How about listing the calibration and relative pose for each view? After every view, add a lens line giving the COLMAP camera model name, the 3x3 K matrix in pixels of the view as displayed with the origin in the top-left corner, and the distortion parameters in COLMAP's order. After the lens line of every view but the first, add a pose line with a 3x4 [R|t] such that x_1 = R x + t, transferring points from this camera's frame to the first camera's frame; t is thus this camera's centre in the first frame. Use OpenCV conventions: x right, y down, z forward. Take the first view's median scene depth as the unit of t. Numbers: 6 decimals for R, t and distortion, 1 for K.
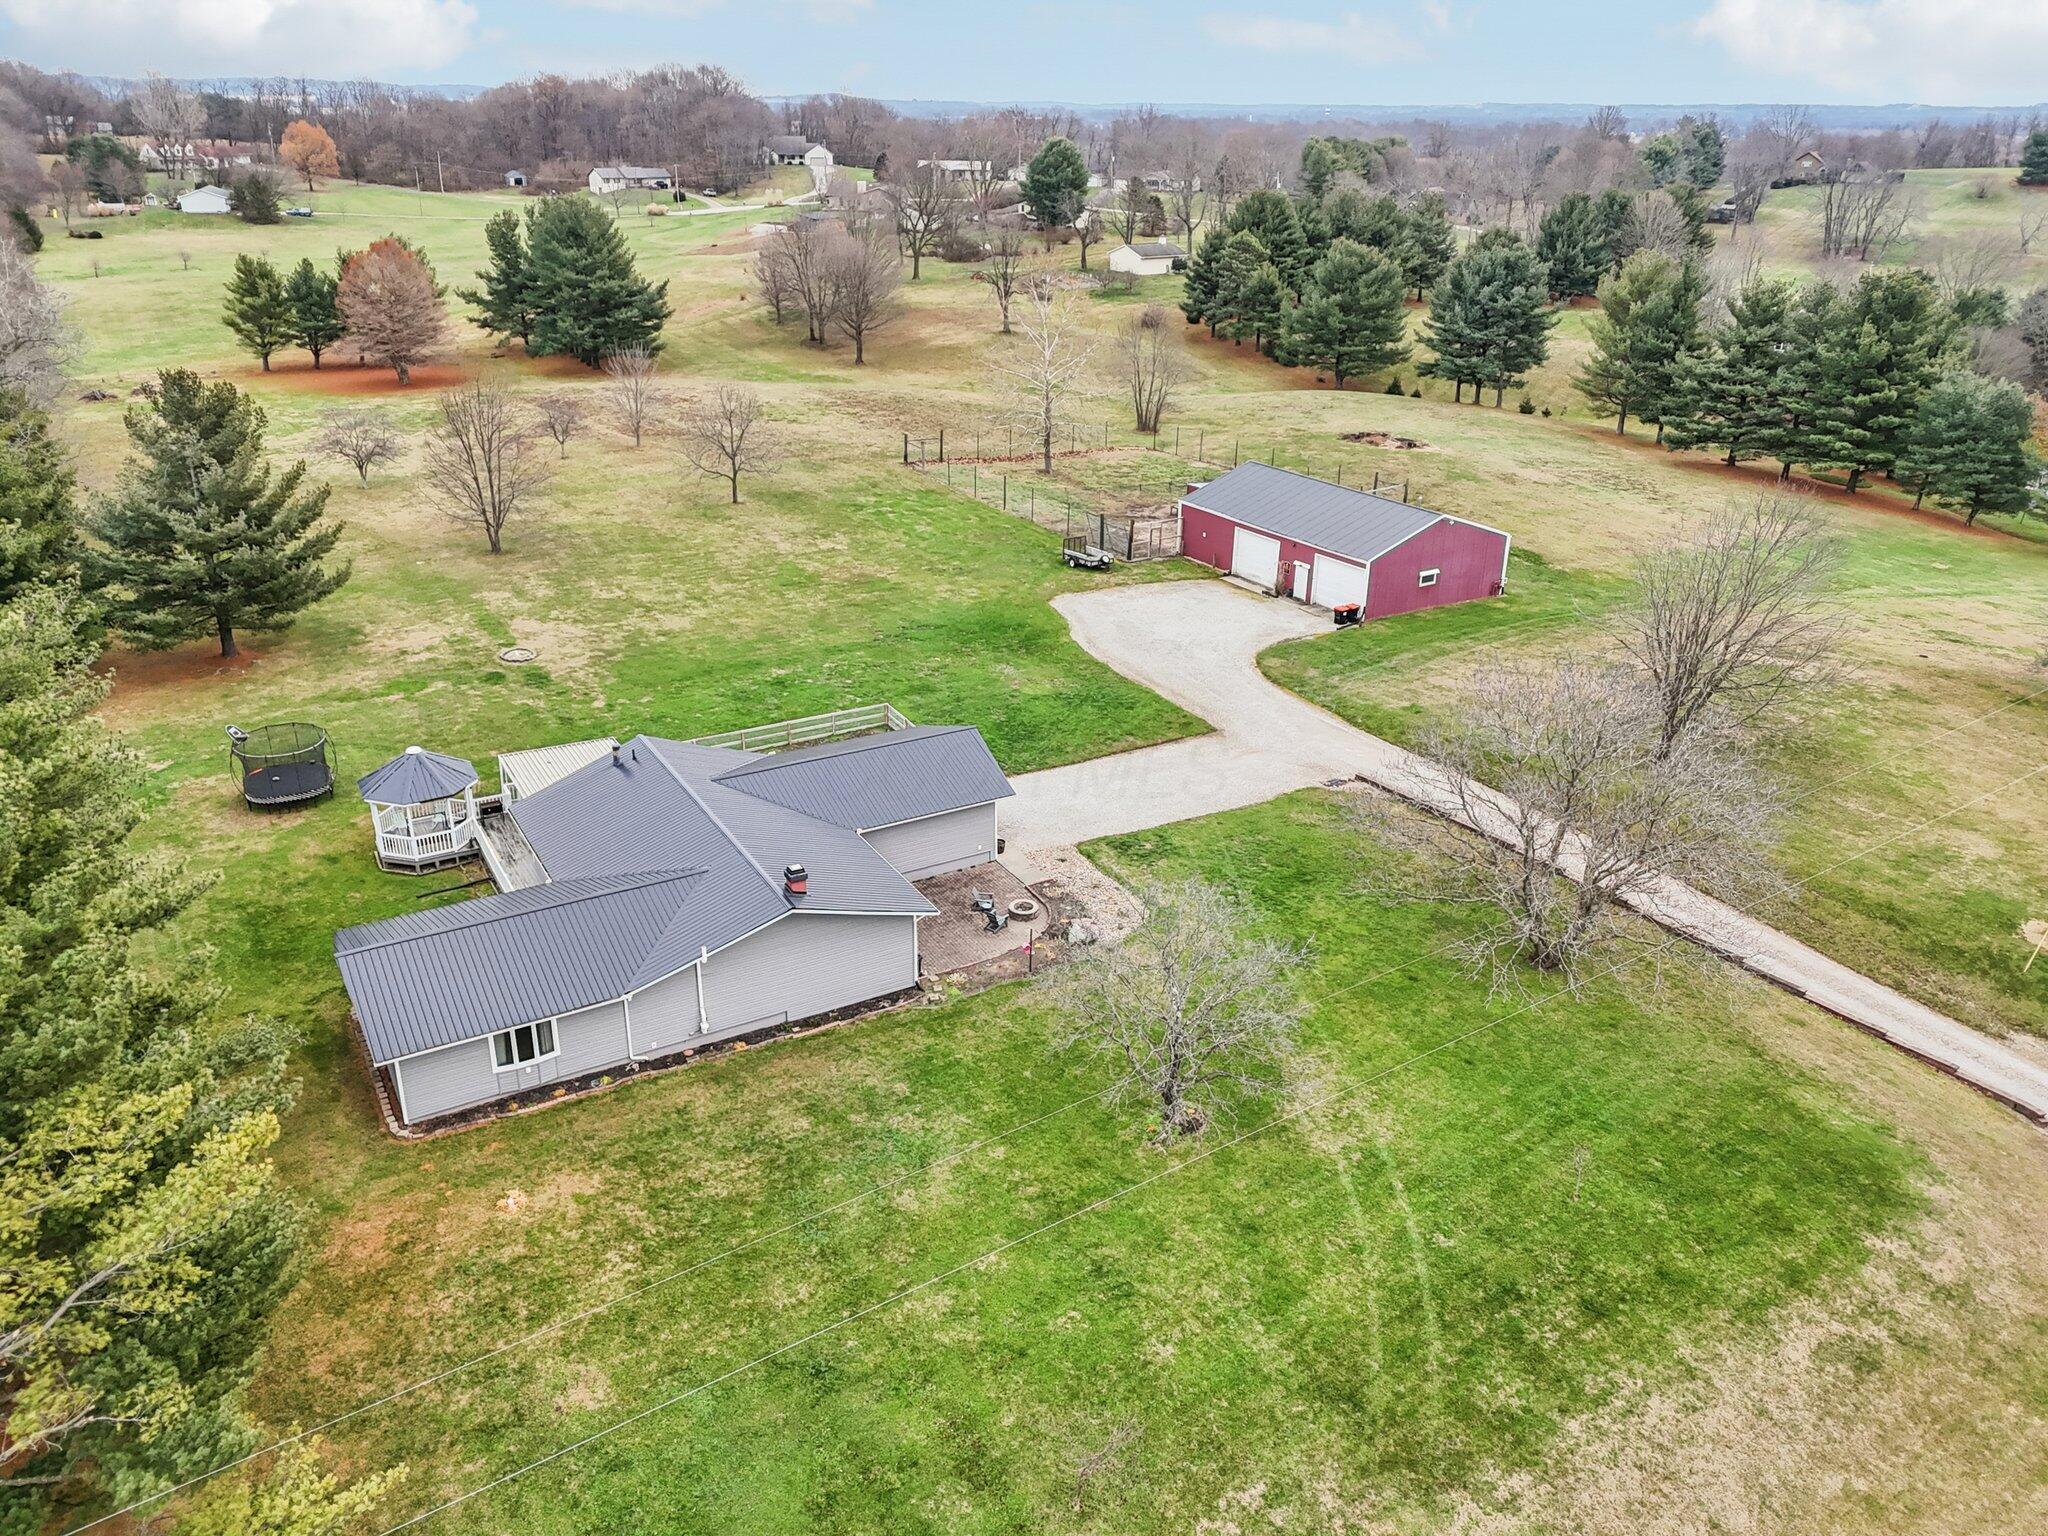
lens RADIAL K [[1497.6, 0, 1016.9], [0, 1497.6, 761.4], [0, 0, 1]] dist [0.090172, -0.073182]
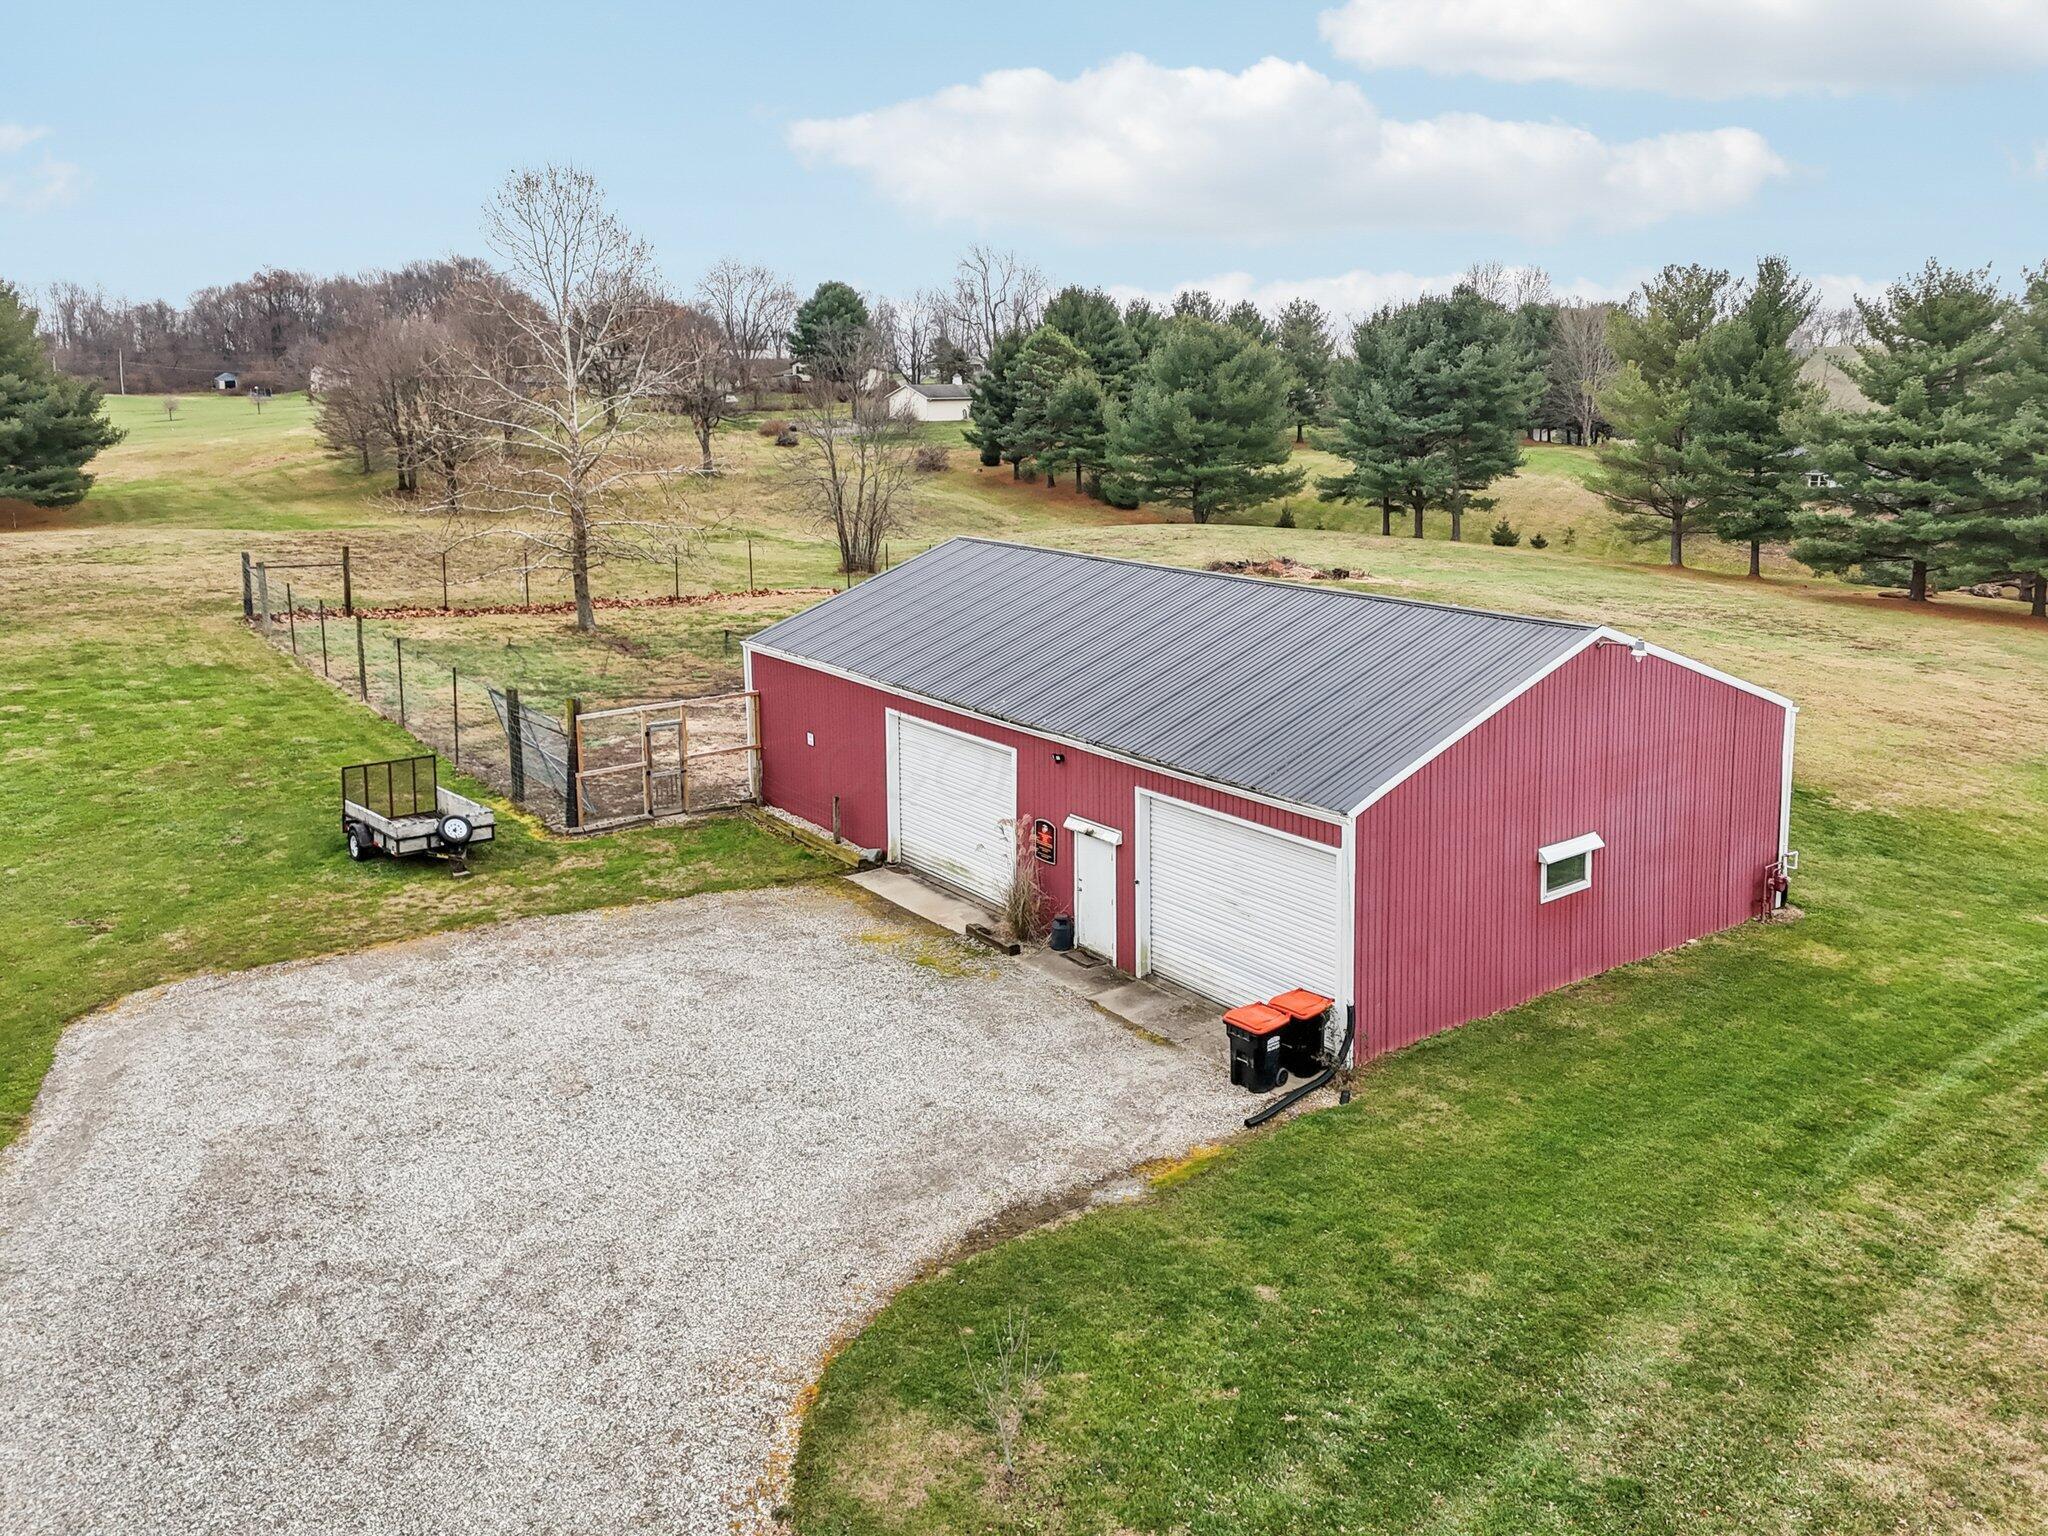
lens RADIAL K [[1545.3, 0, 987.3], [0, 1545.3, 611.2], [0, 0, 1]] dist [0.033277, -0.003255]
pose [[0.997631, -0.028454, 0.062632, 0.152060], [0.043215, 0.967600, -0.248763, -0.099173], [-0.053524, 0.250881, 0.966537, 0.713251]]
